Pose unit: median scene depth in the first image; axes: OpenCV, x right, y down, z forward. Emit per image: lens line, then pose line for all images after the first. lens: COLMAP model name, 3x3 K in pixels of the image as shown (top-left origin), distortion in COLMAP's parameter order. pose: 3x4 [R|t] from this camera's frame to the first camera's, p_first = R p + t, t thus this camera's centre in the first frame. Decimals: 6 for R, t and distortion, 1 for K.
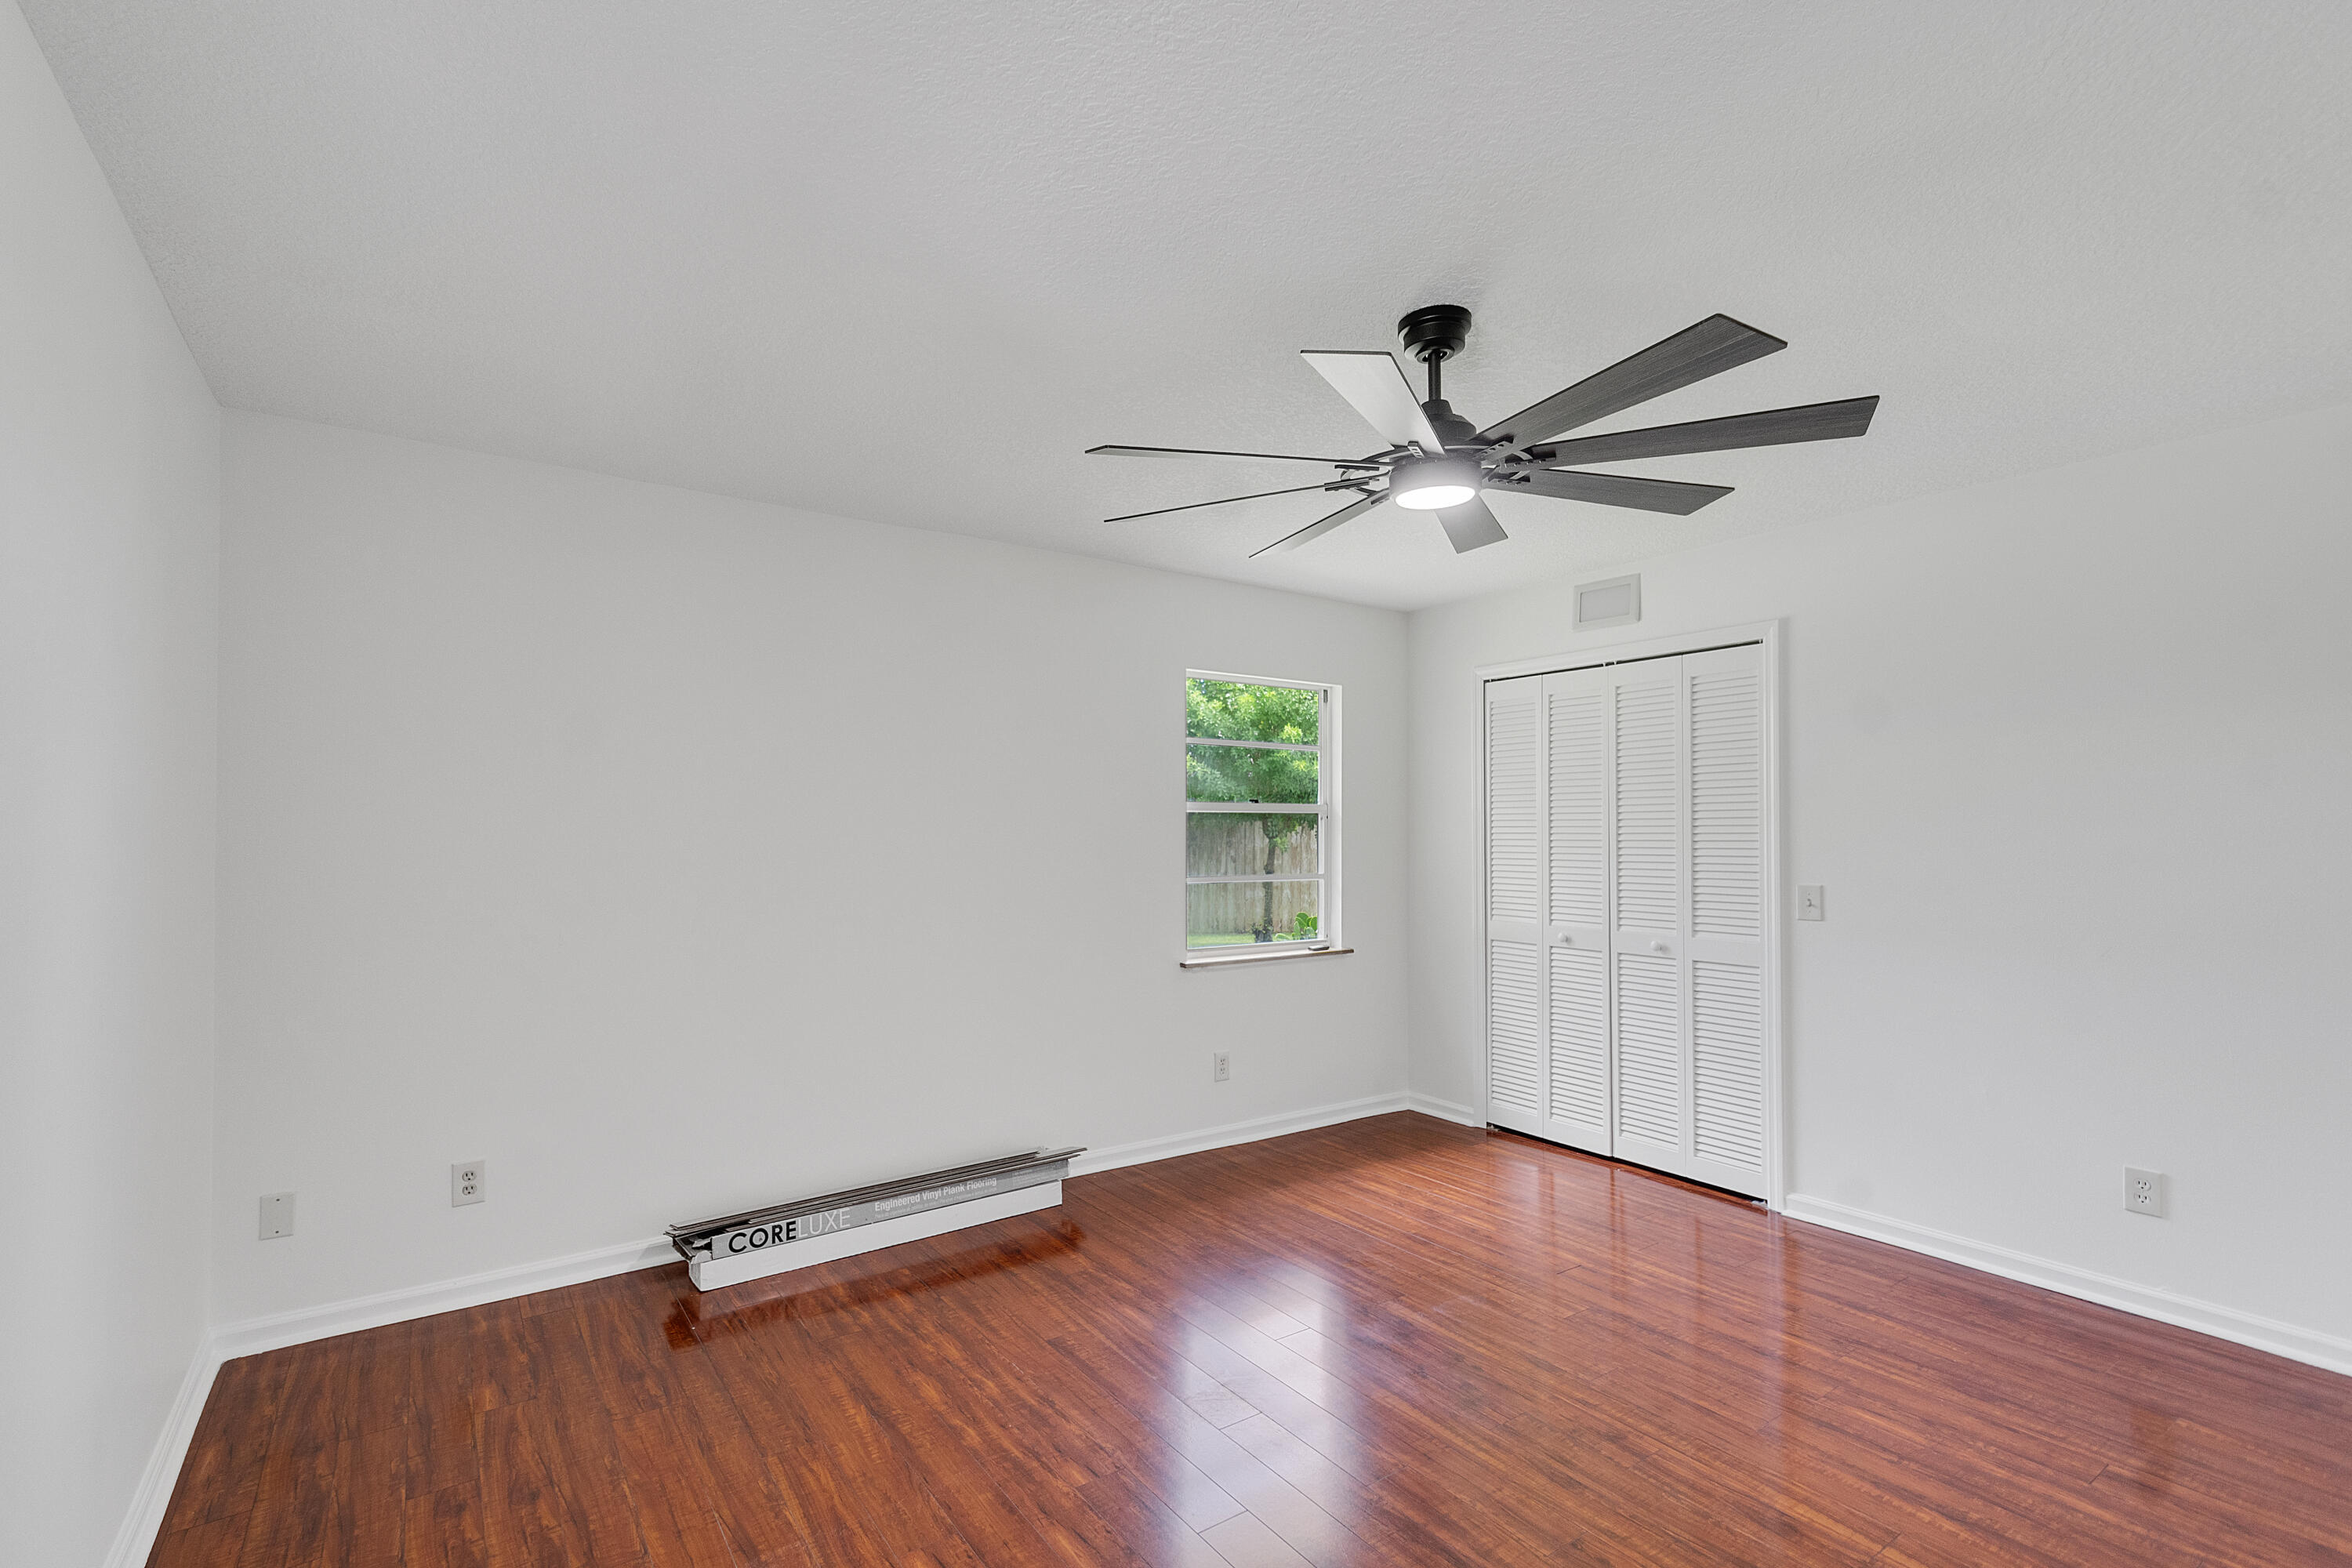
lens RADIAL K [[1029.1, 0, 1170.8], [0, 1029.1, 835.4], [0, 0, 1]] dist [0.001343, -0.000023]
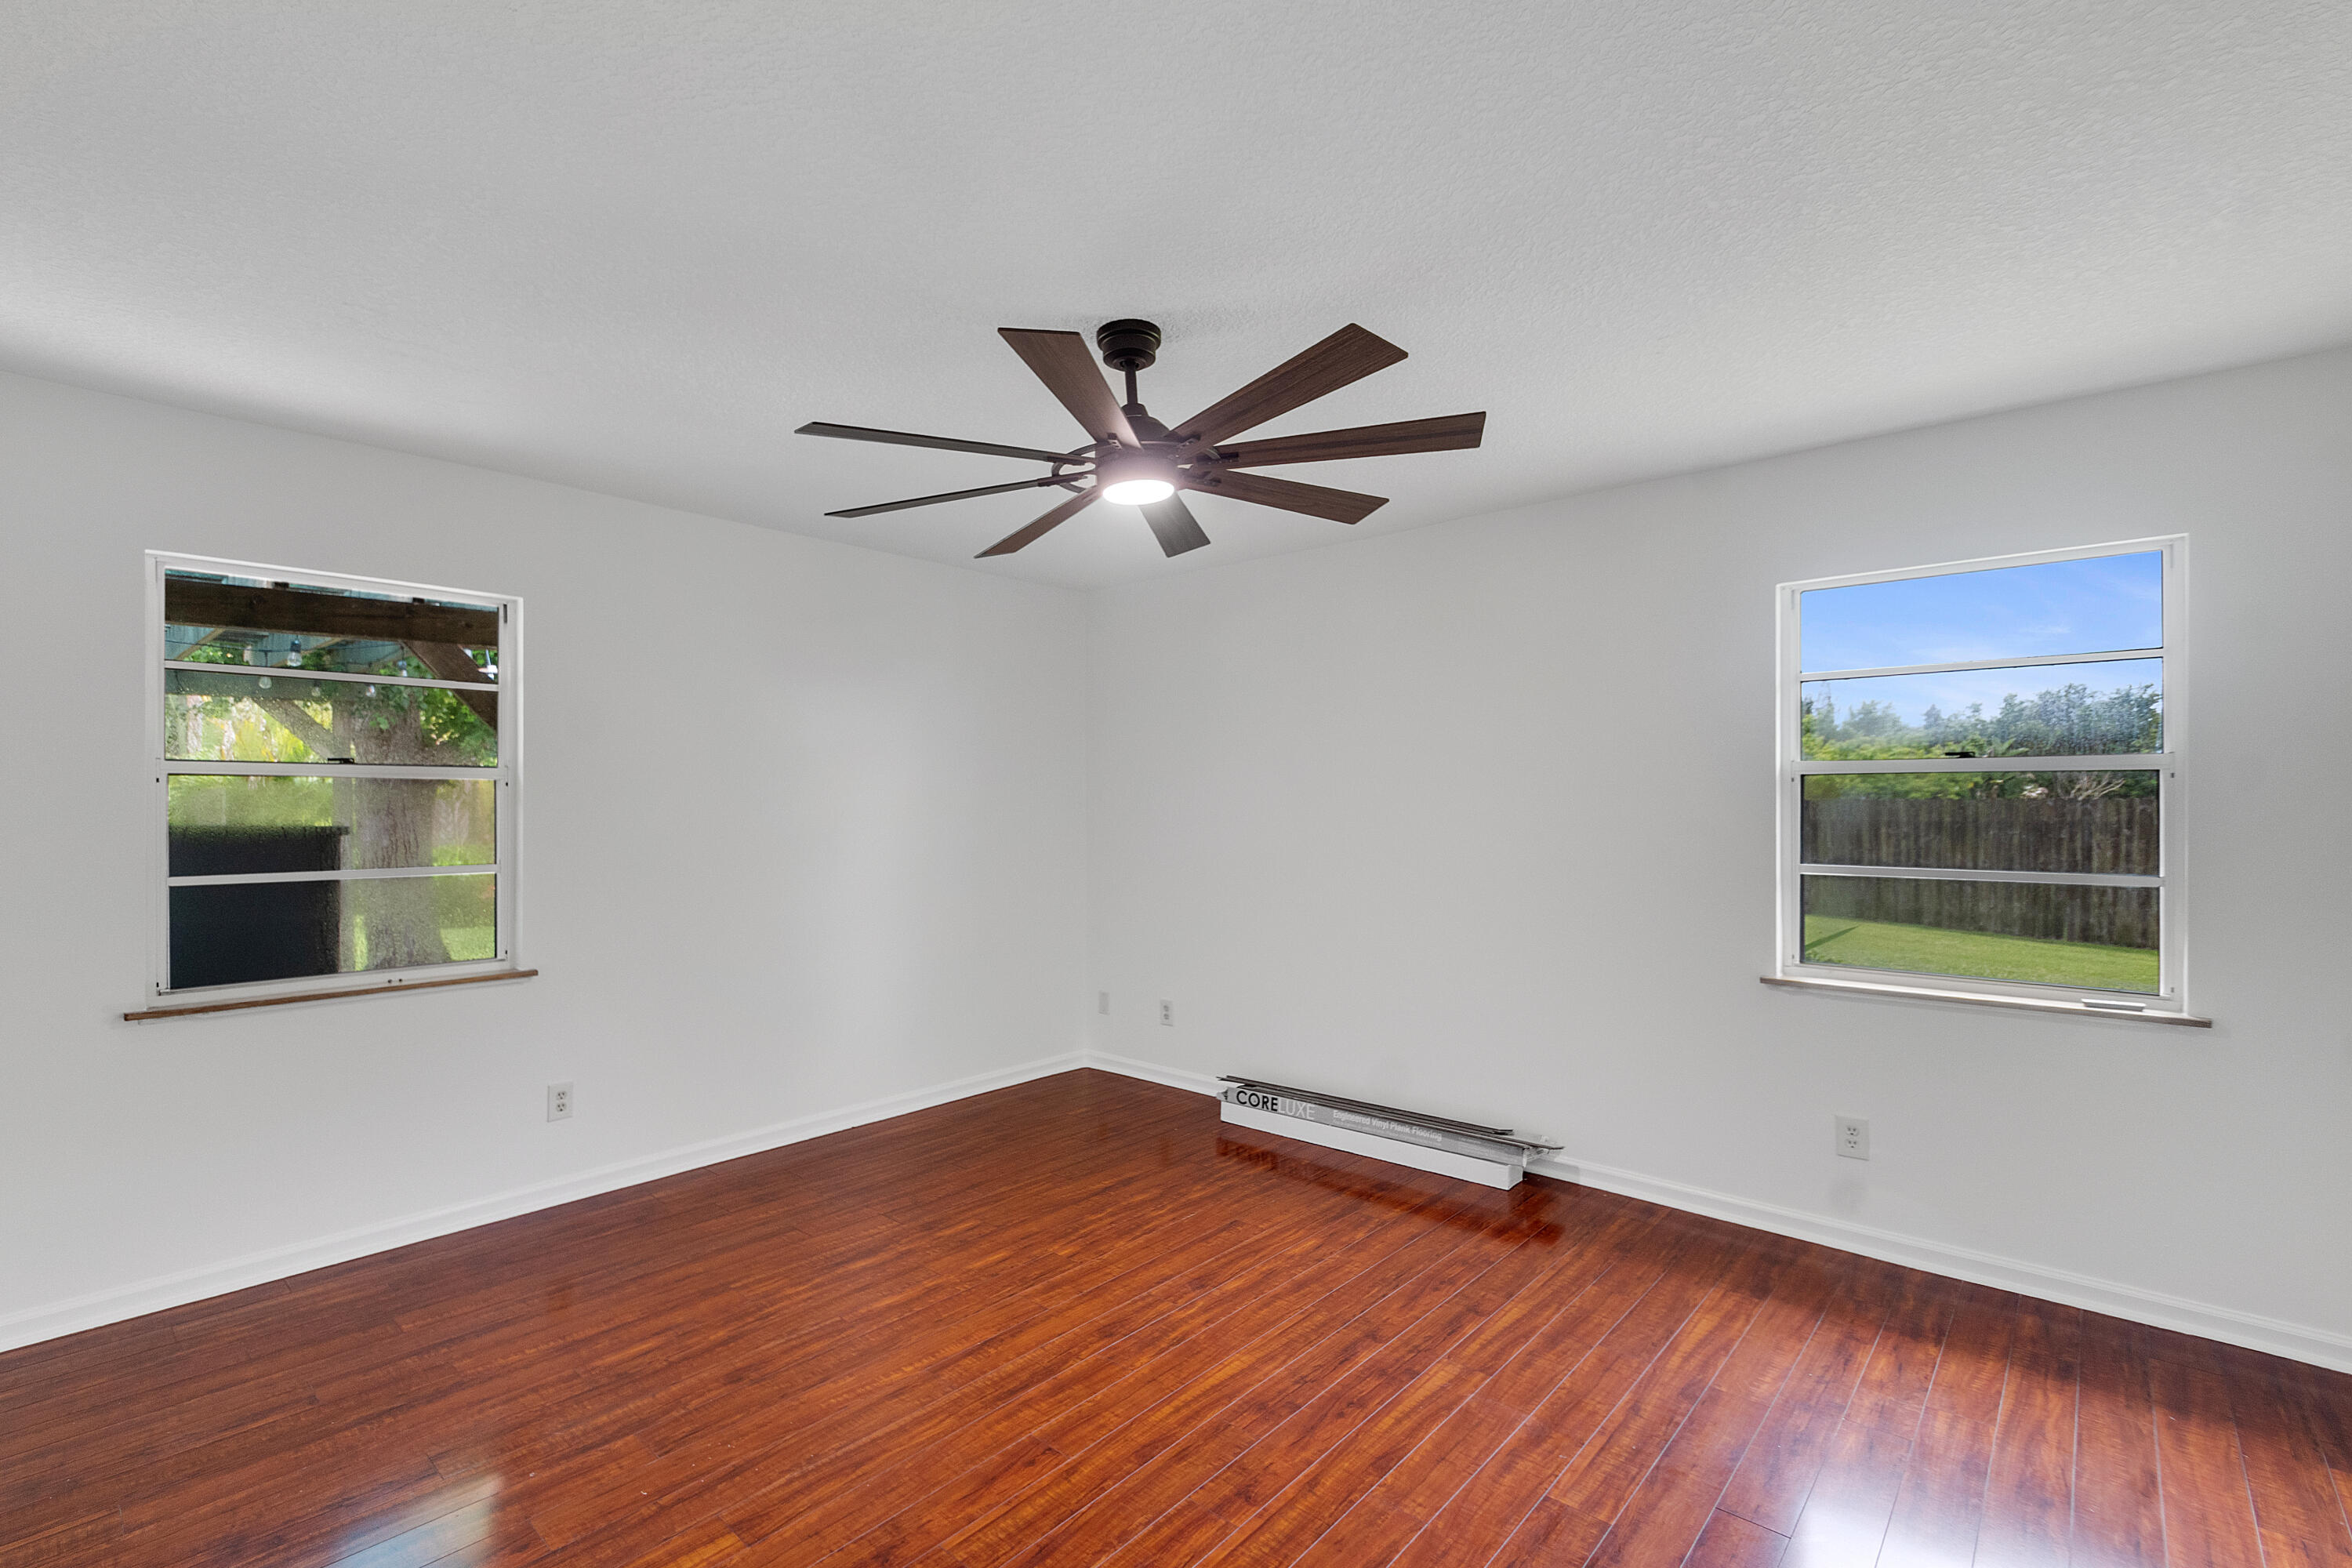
lens RADIAL K [[1079.1, 0, 1137.6], [0, 1079.1, 804.3], [0, 0, 1]] dist [0.001905, -0.001721]
pose [[0.222718, 0.004330, -0.974873, 0.923801], [0.002357, 0.999985, 0.004980, -0.016151], [0.974880, -0.003407, 0.222704, 0.488120]]
